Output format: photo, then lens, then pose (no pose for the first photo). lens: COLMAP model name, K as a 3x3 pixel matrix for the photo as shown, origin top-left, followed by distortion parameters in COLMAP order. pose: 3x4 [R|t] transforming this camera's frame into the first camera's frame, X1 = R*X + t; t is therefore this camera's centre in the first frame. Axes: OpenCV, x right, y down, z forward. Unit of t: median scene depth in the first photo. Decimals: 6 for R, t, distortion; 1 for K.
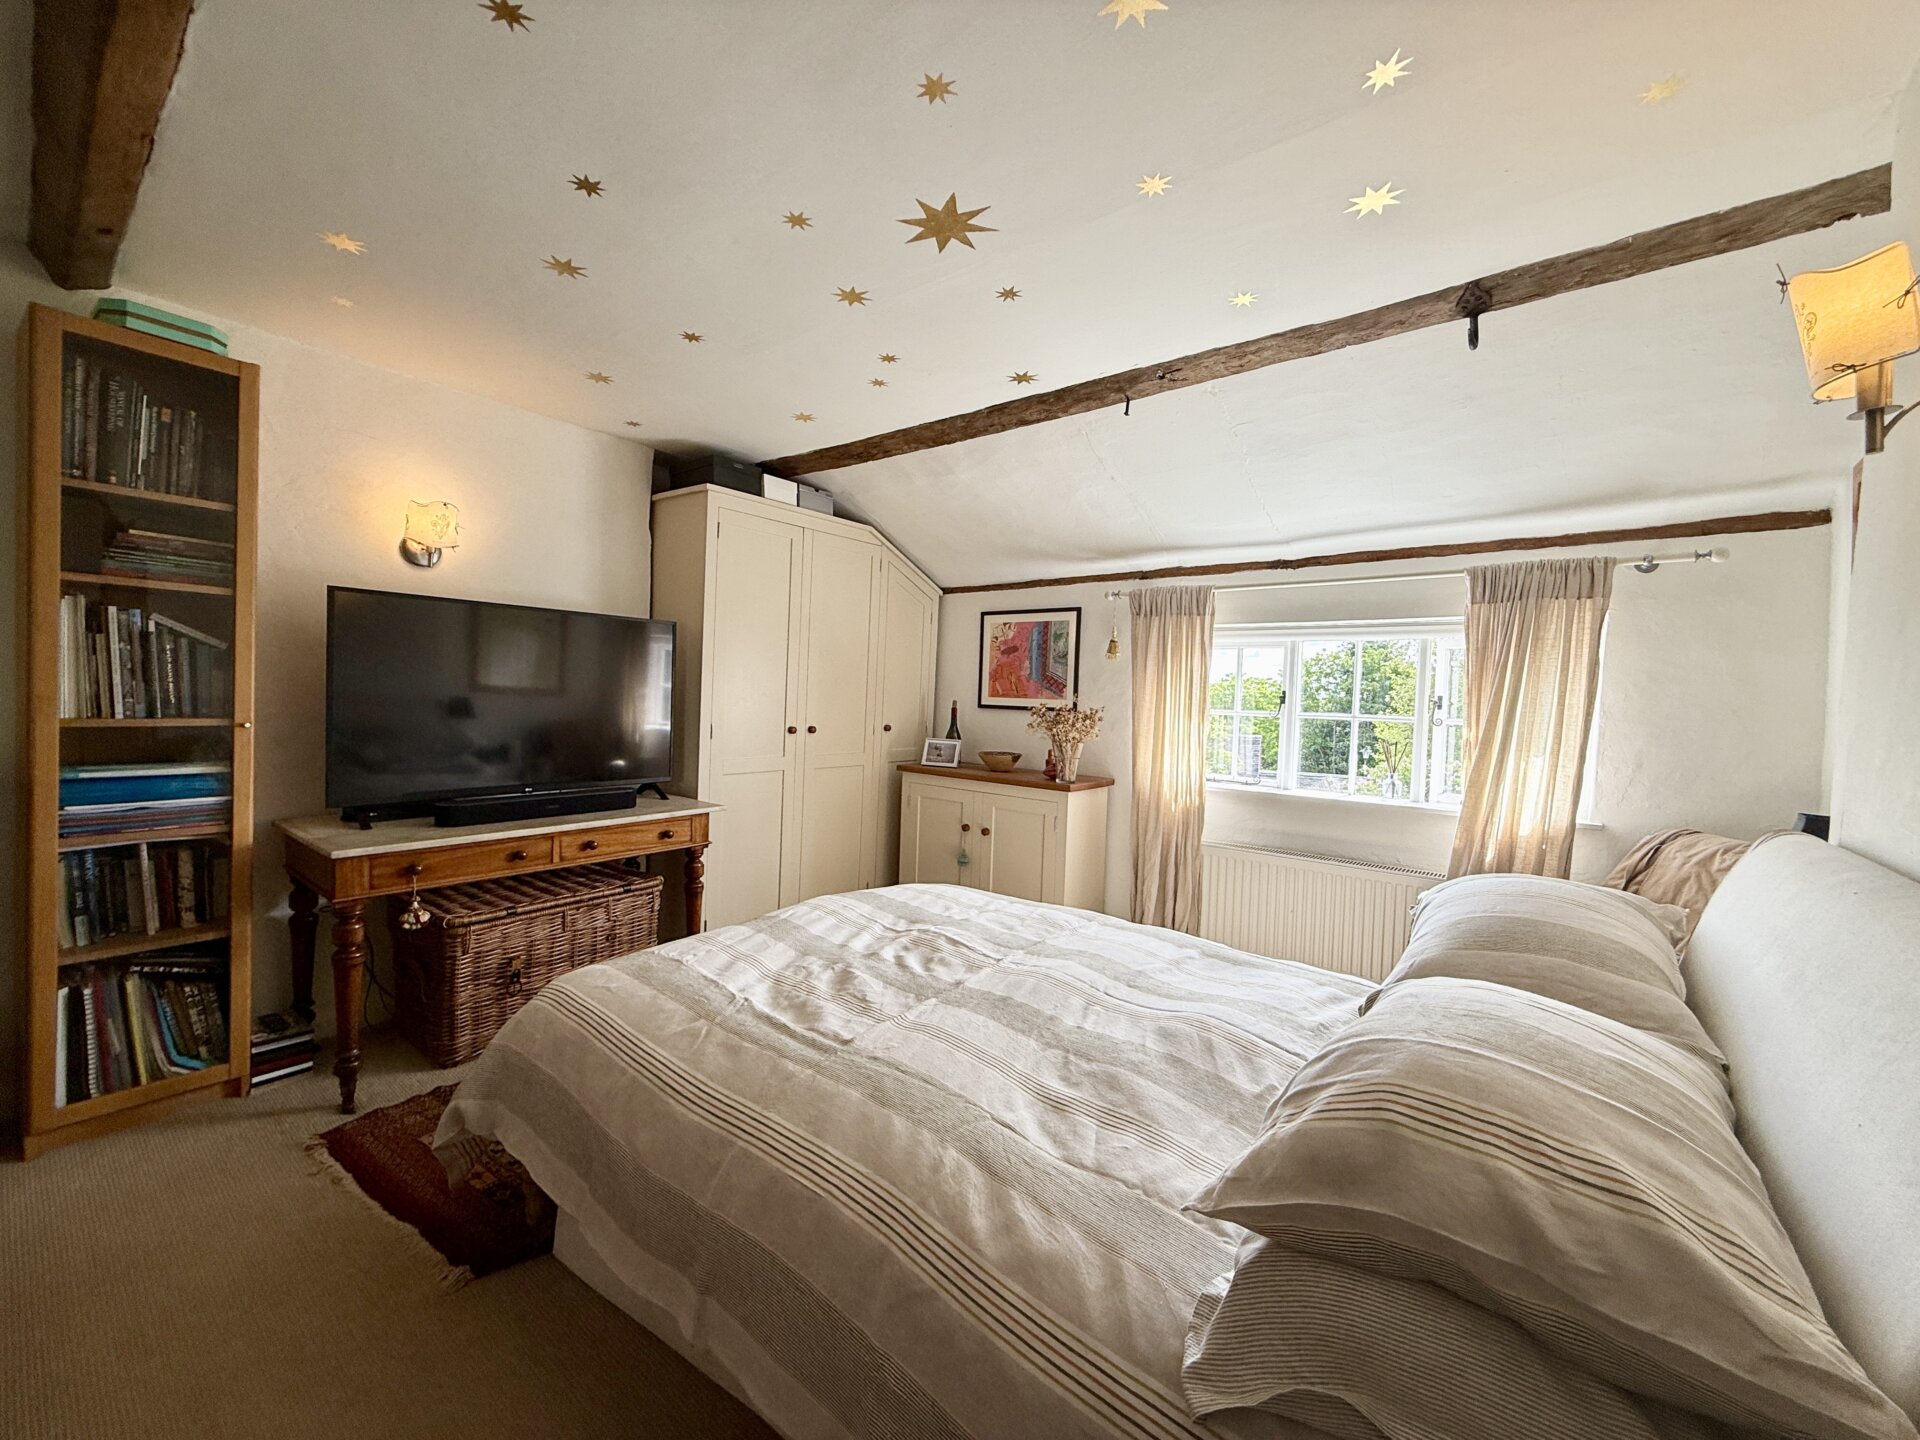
lens RADIAL K [[757.2, 0, 962.1], [0, 757.2, 717.5], [0, 0, 1]] dist [0.002215, 0.000180]
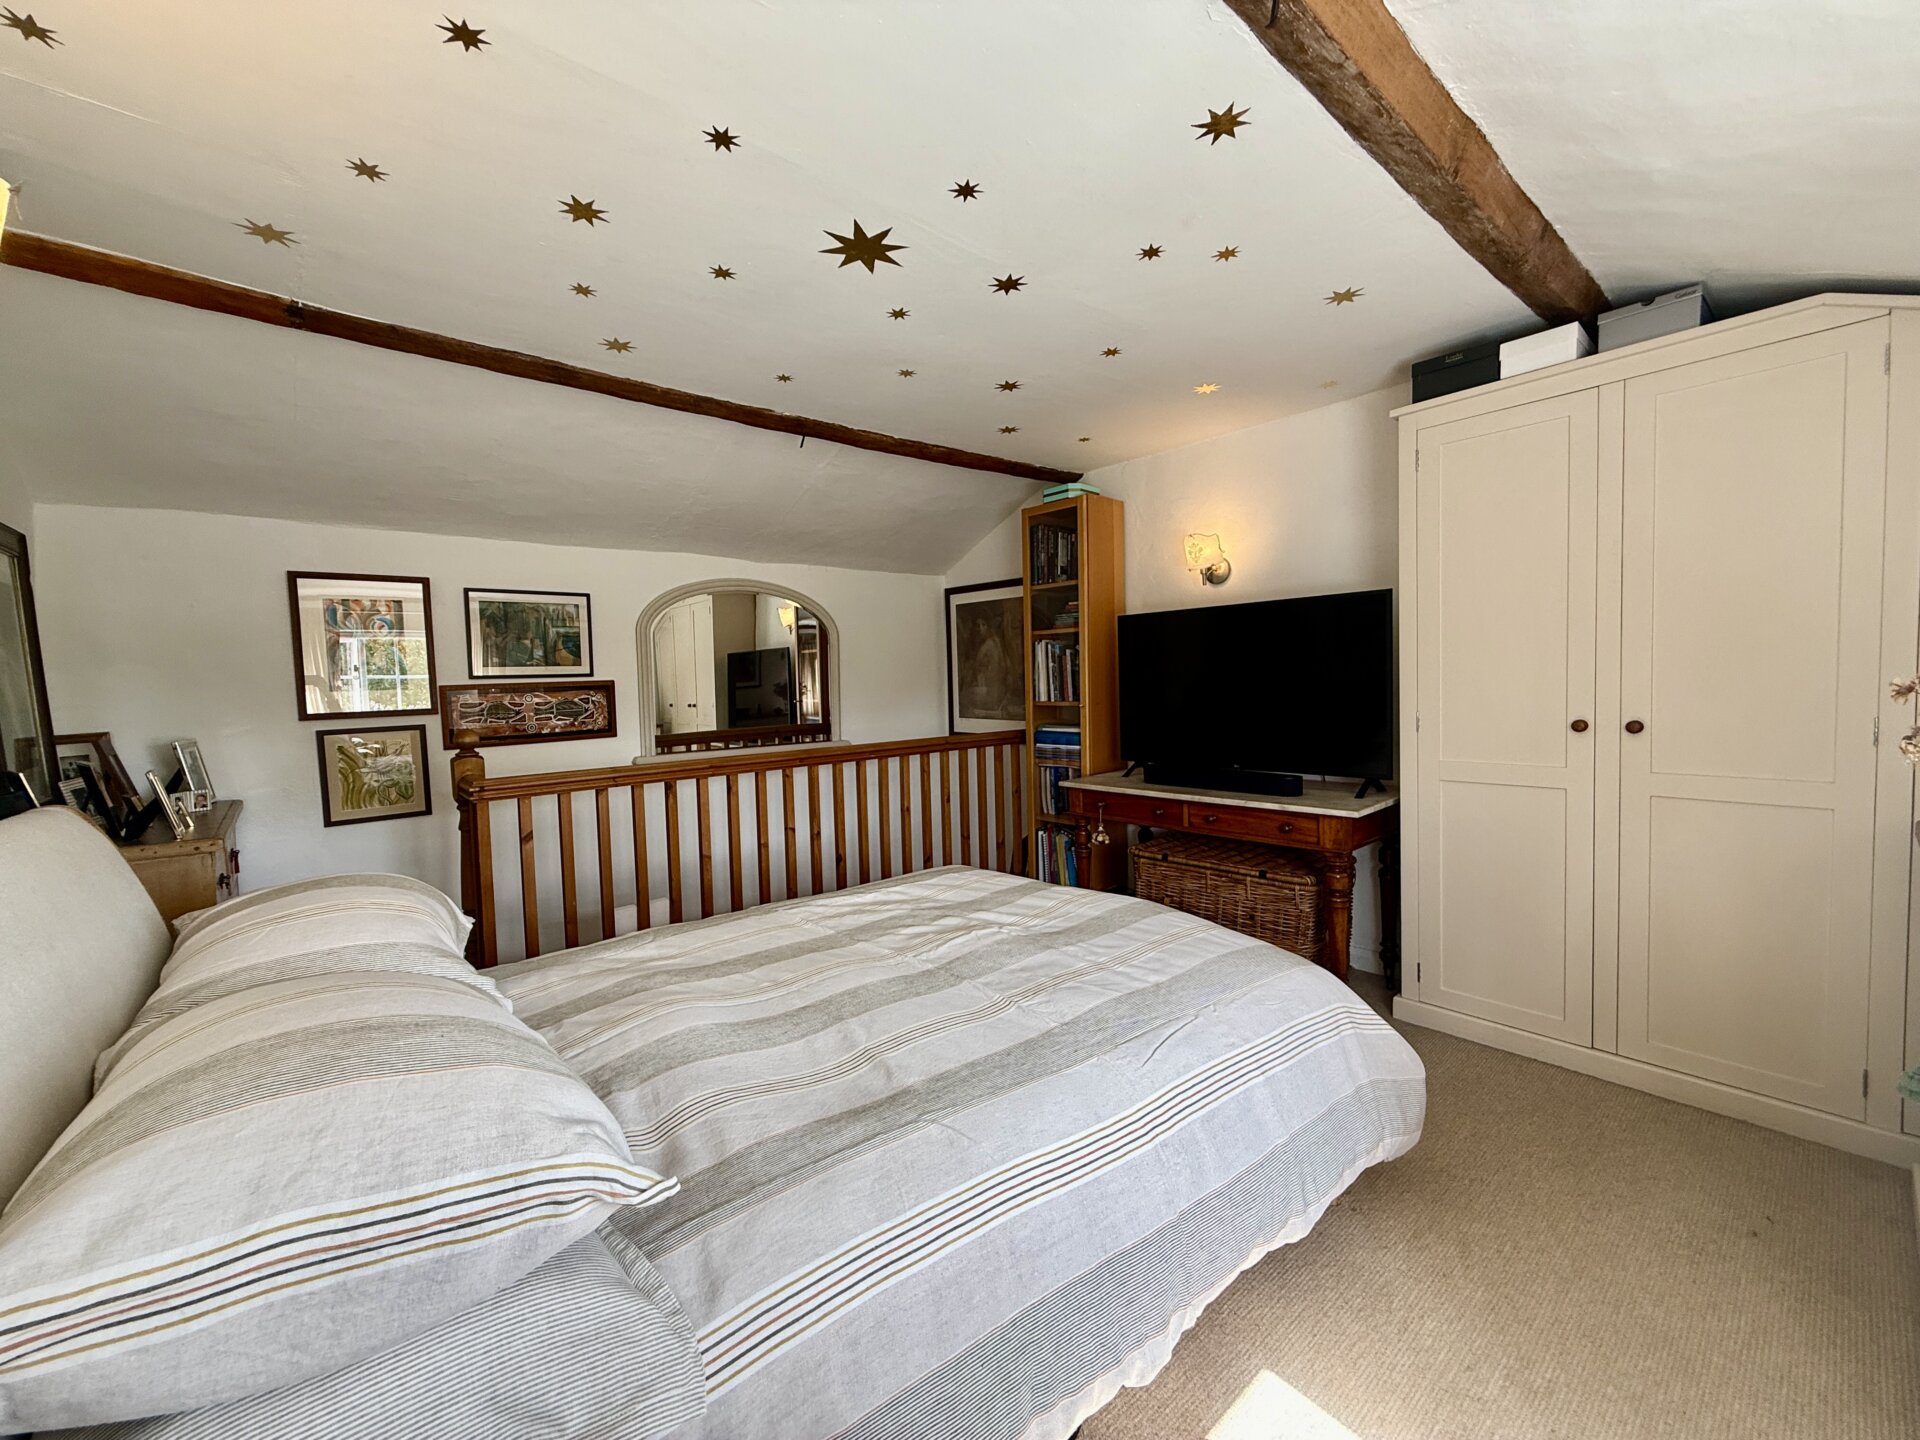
lens RADIAL K [[766.2, 0, 960.3], [0, 766.2, 719.8], [0, 0, 1]] dist [0.000876, -0.000276]
pose [[-0.194372, 0.021577, -0.980691, 0.827938], [-0.010492, 0.999655, 0.024073, 0.003535], [0.980872, 0.014969, -0.194078, 1.069781]]
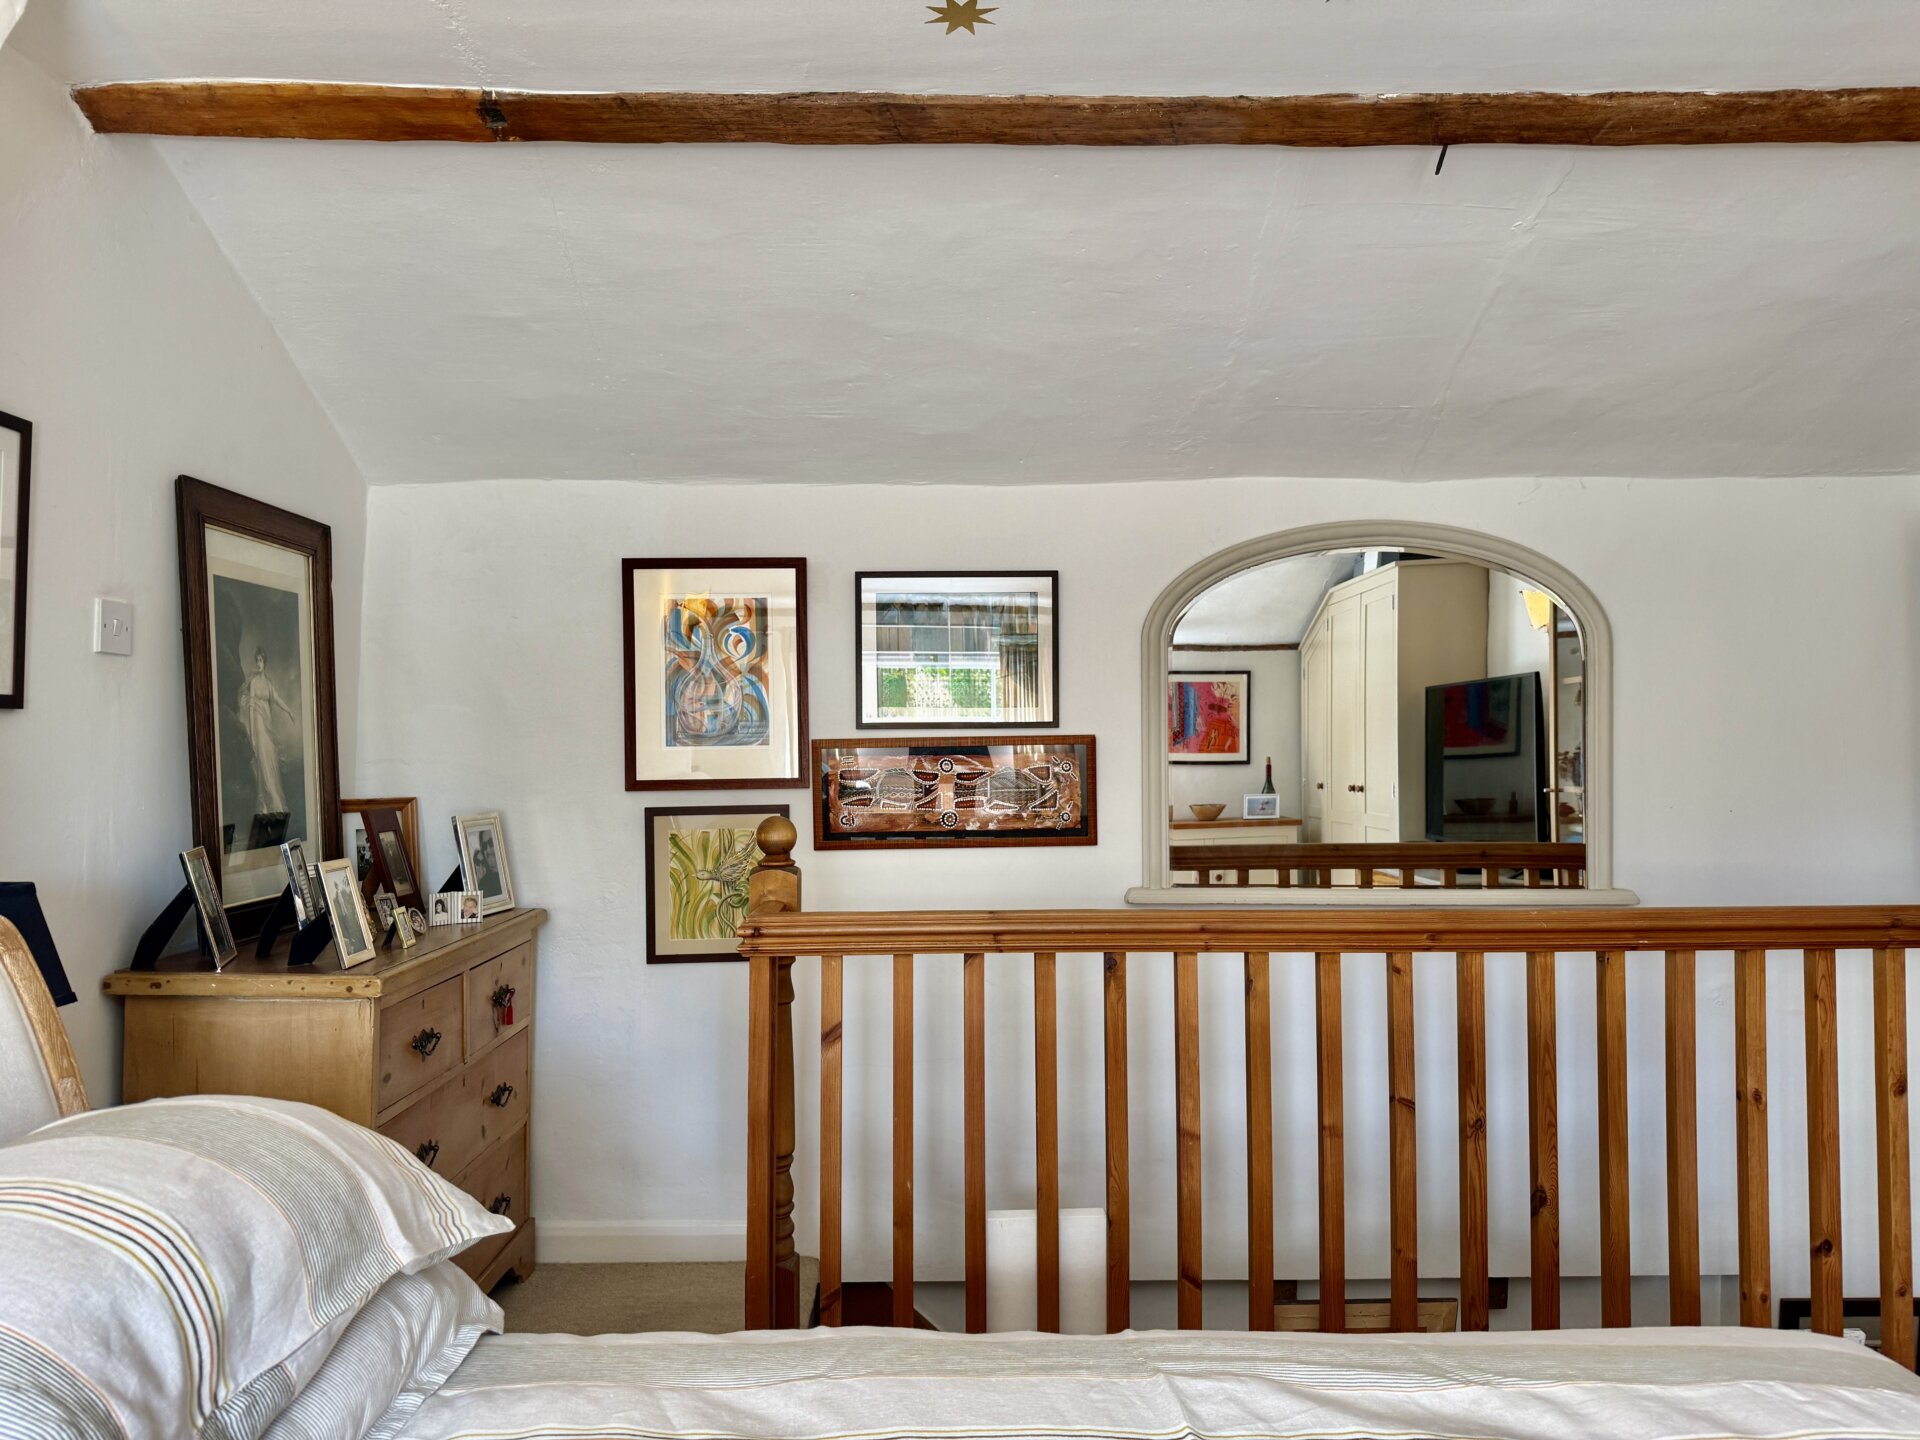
lens RADIAL K [[1346.9, 0, 955.3], [0, 1346.9, 717.3], [0, 0, 1]] dist [0.061034, -0.078321]
pose [[-0.780007, -0.050551, -0.623726, 0.384911], [-0.041664, 0.998715, -0.028840, -0.004182], [0.624383, 0.003491, -0.781111, 1.081372]]
